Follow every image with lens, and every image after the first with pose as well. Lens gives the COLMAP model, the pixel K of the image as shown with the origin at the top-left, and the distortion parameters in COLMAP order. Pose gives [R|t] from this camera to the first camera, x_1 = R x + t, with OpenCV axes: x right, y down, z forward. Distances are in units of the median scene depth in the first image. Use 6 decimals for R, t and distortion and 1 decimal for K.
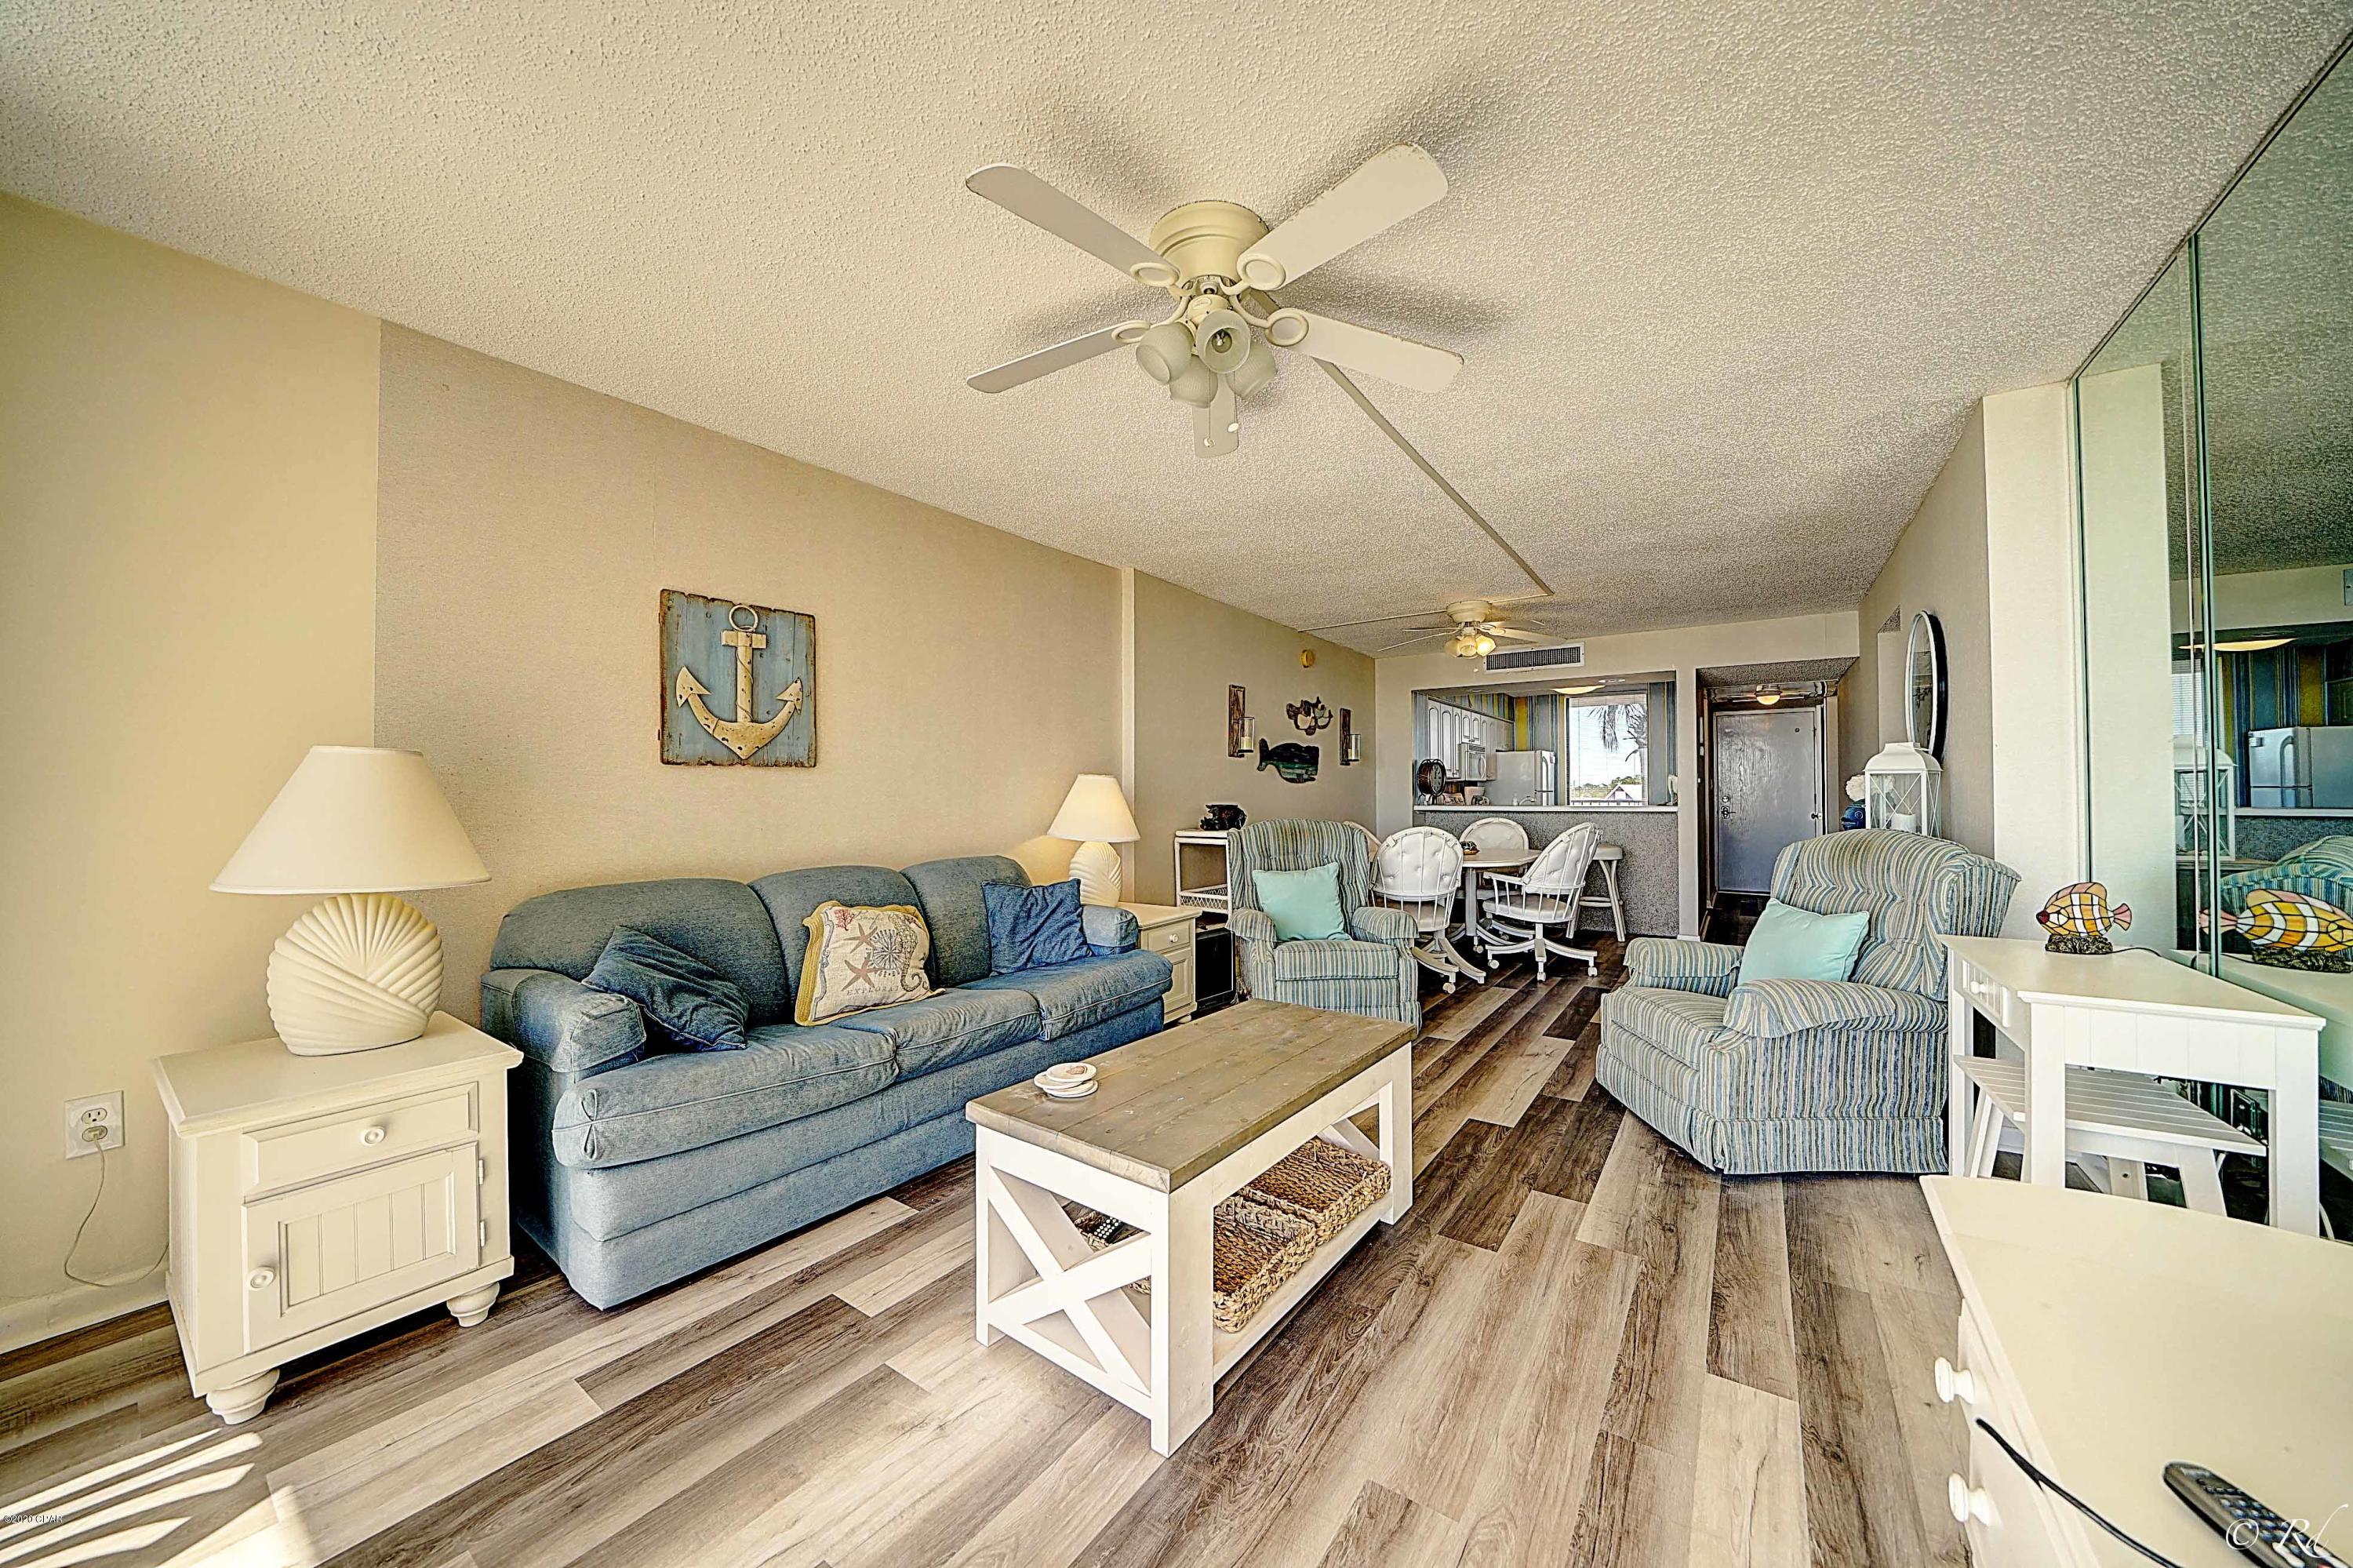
lens RADIAL K [[815.0, 0, 1176.5], [0, 815.0, 784.0], [0, 0, 1]] dist [-0.000651, 0.000019]
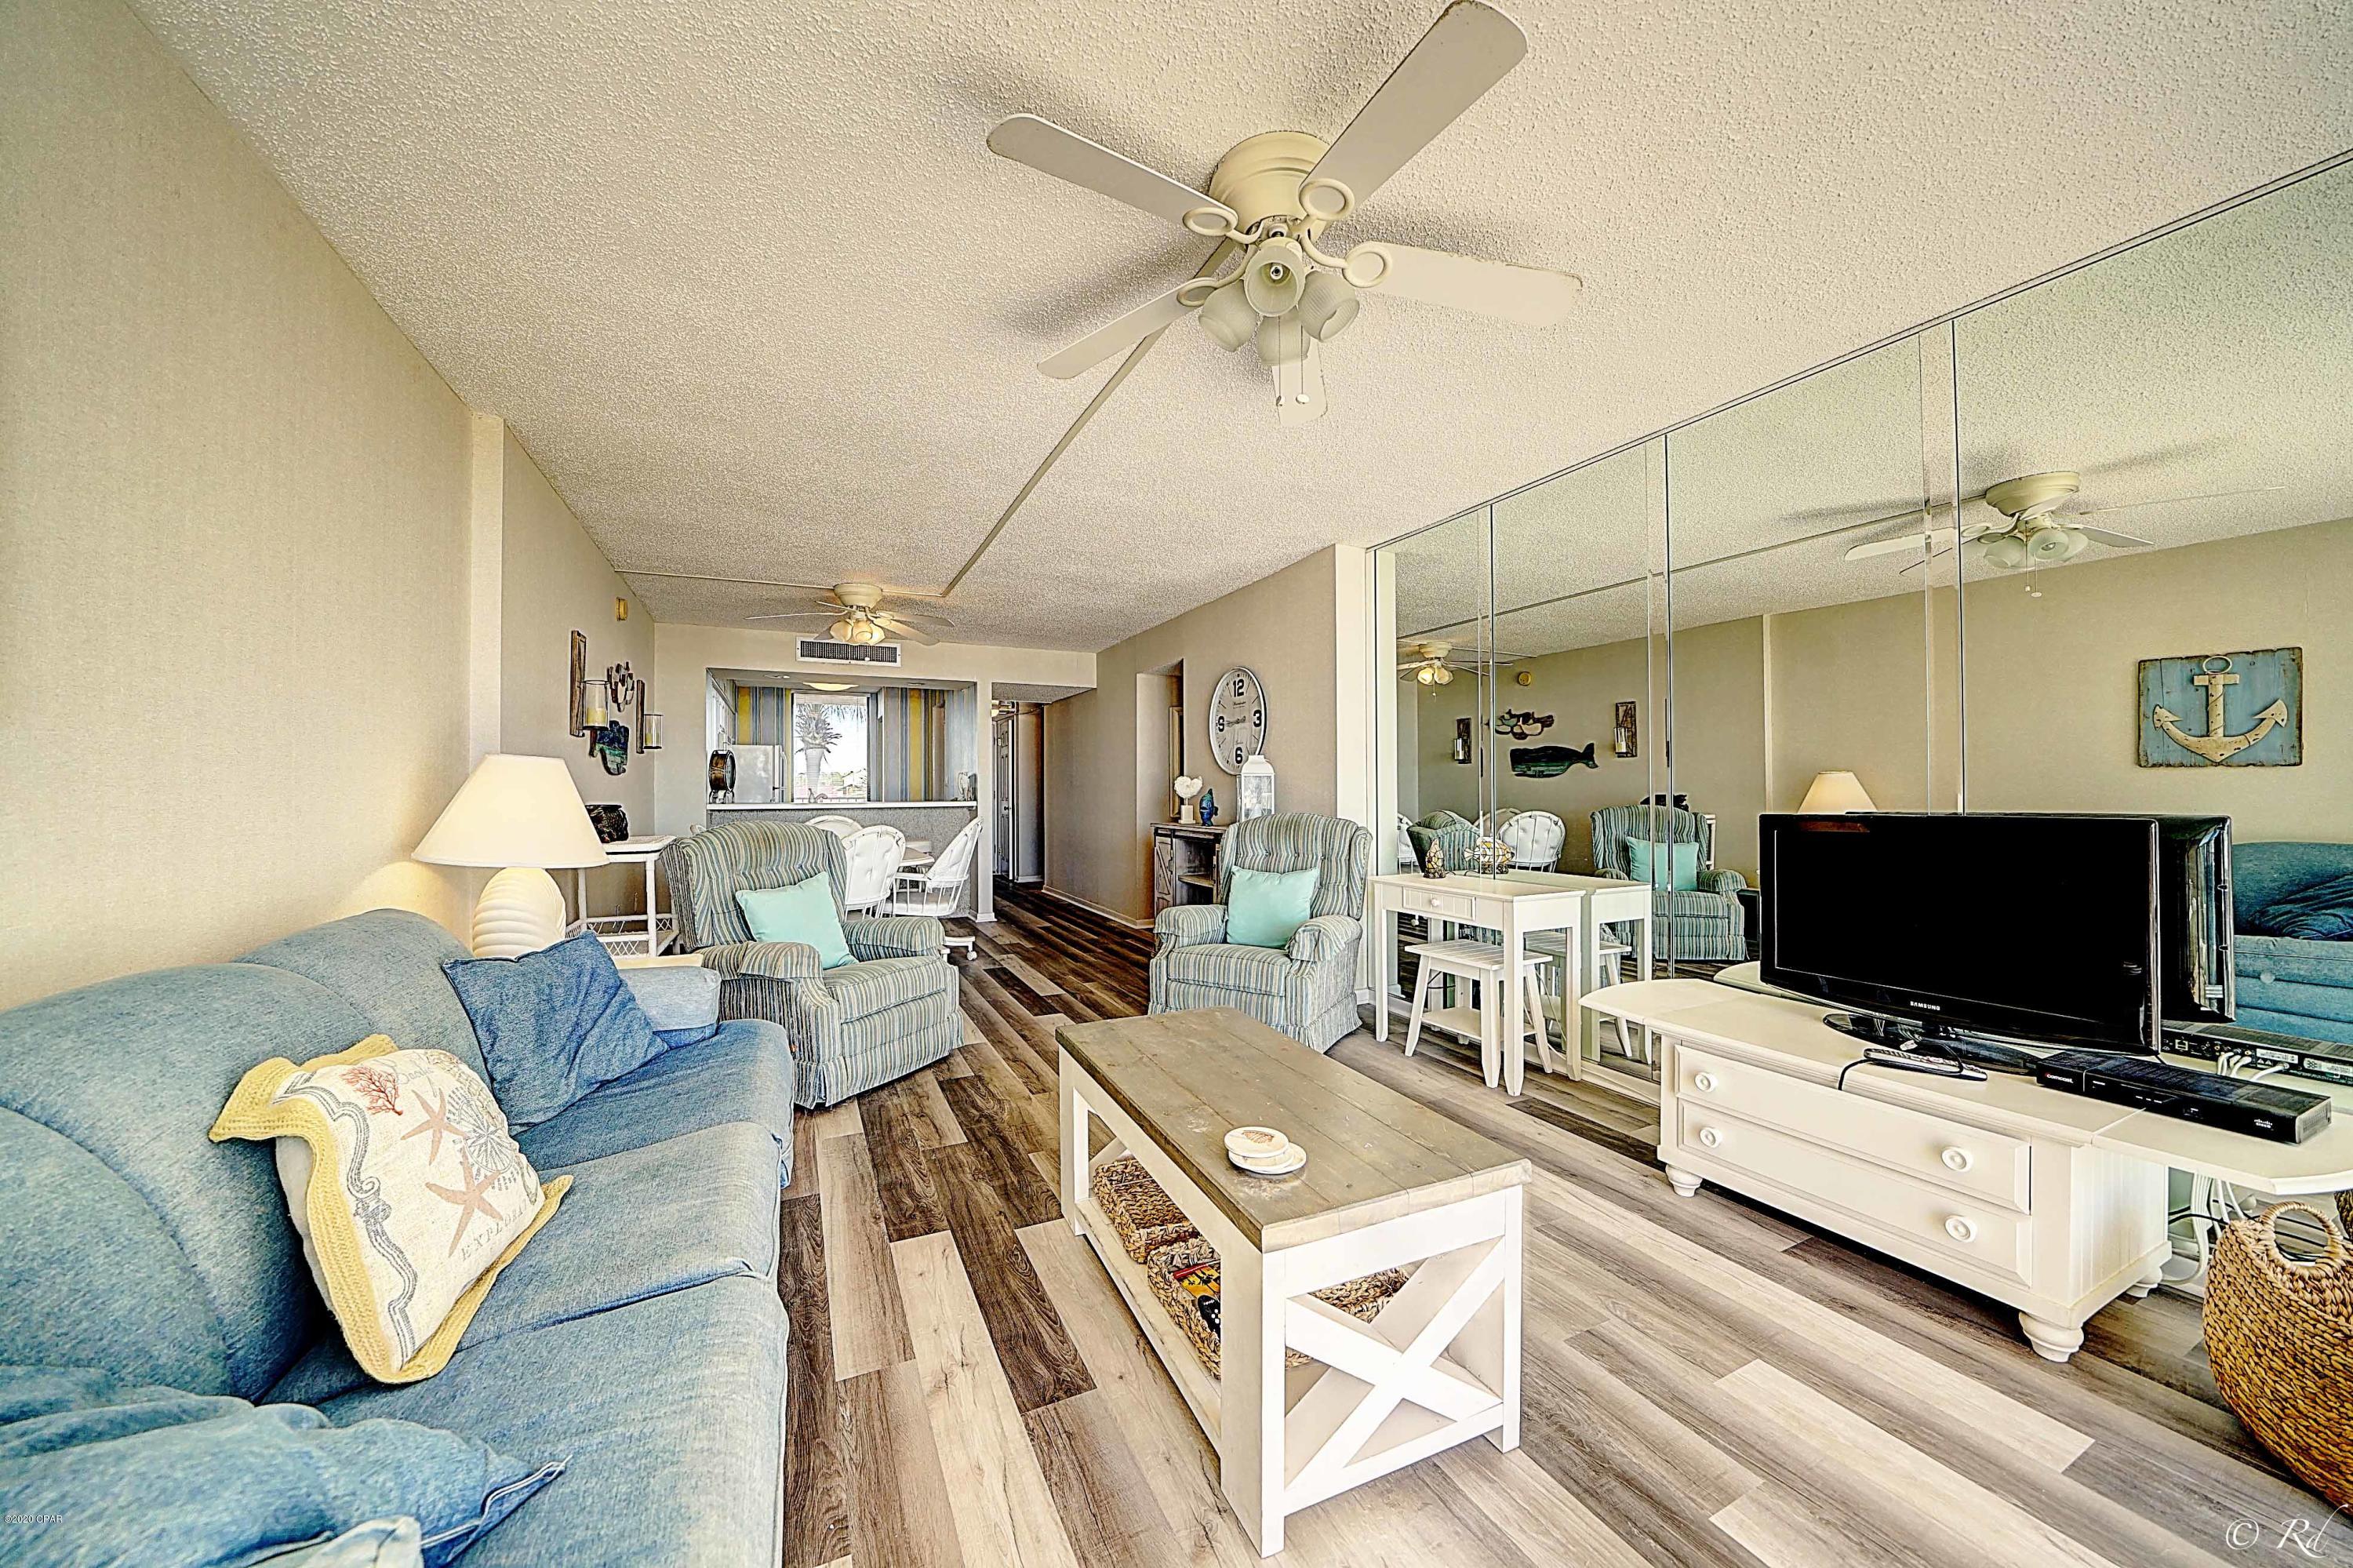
lens RADIAL K [[814.7, 0, 1176.5], [0, 814.7, 784.0], [0, 0, 1]] dist [-0.011717, -0.000013]
pose [[0.484889, 0.010754, 0.874510, -0.296632], [-0.013082, 0.999902, -0.005043, 0.005963], [-0.874478, -0.008995, 0.484982, 0.242780]]
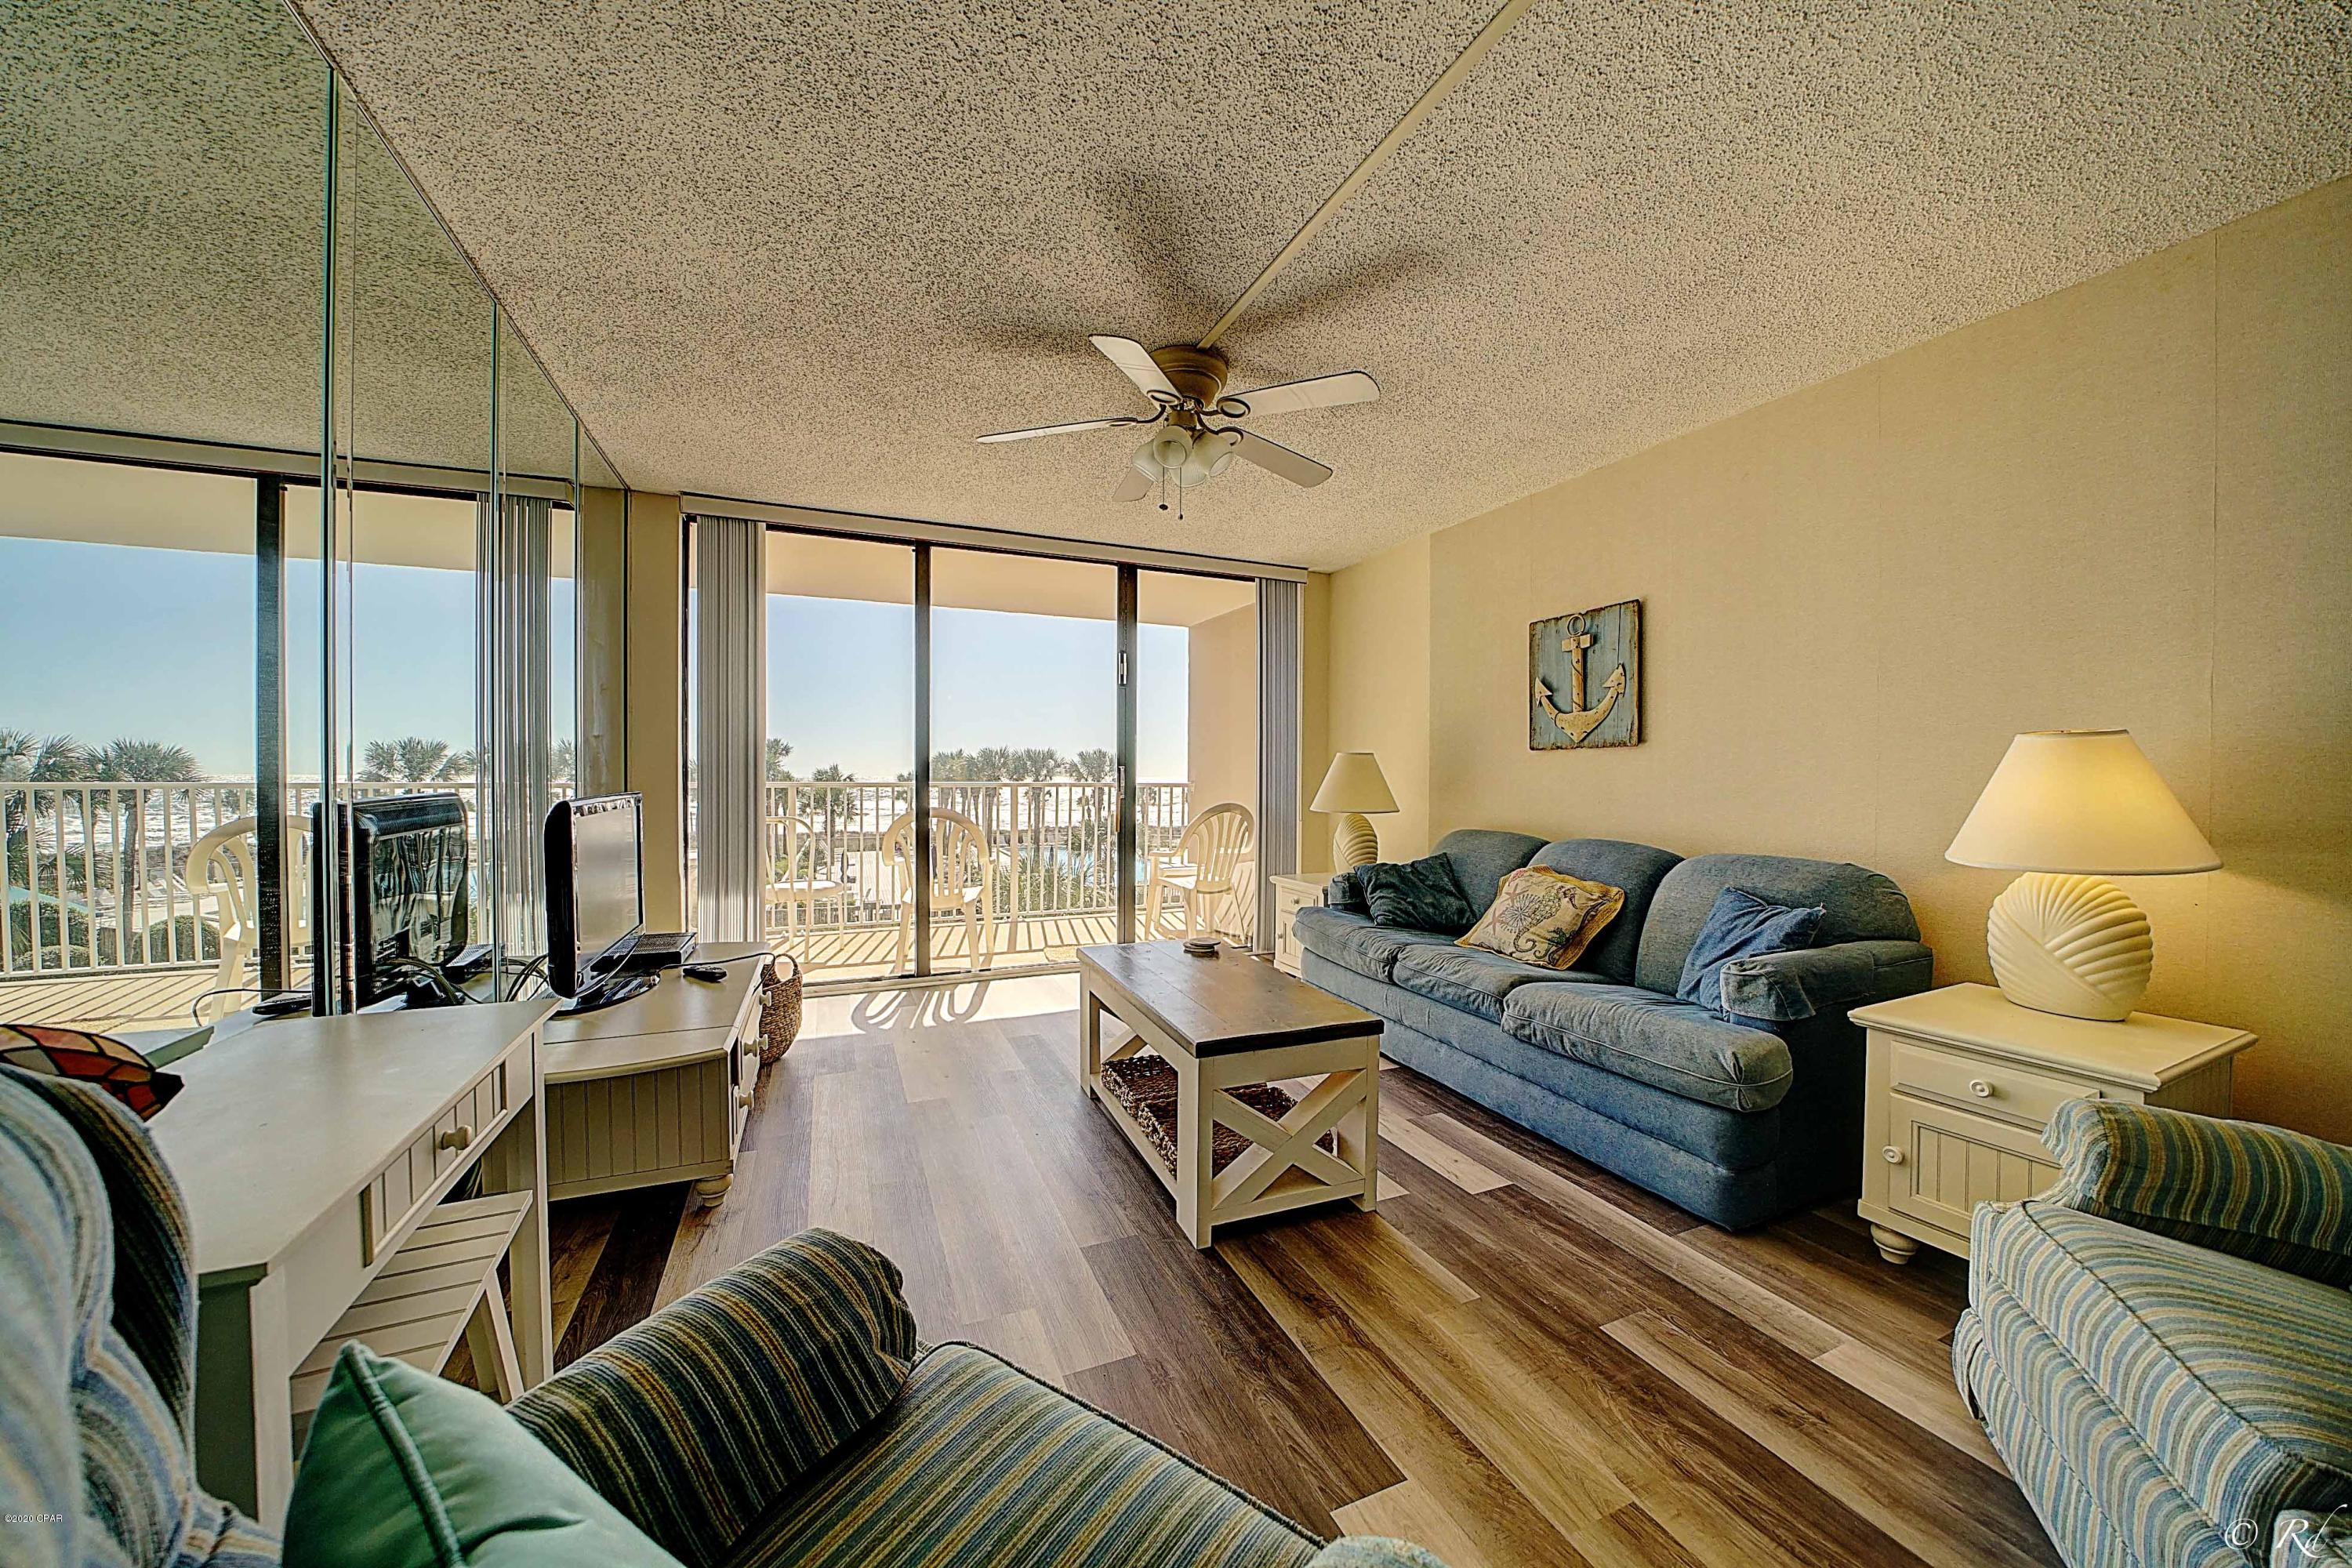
lens RADIAL K [[814.4, 0, 1176.0], [0, 814.4, 784.0], [0, 0, 1]] dist [-0.011717, -0.000013]
pose [[-0.520735, 0.006930, -0.853690, 0.447247], [0.004302, 0.999976, 0.005493, 0.011909], [0.853707, -0.000812, -0.520753, 0.626572]]
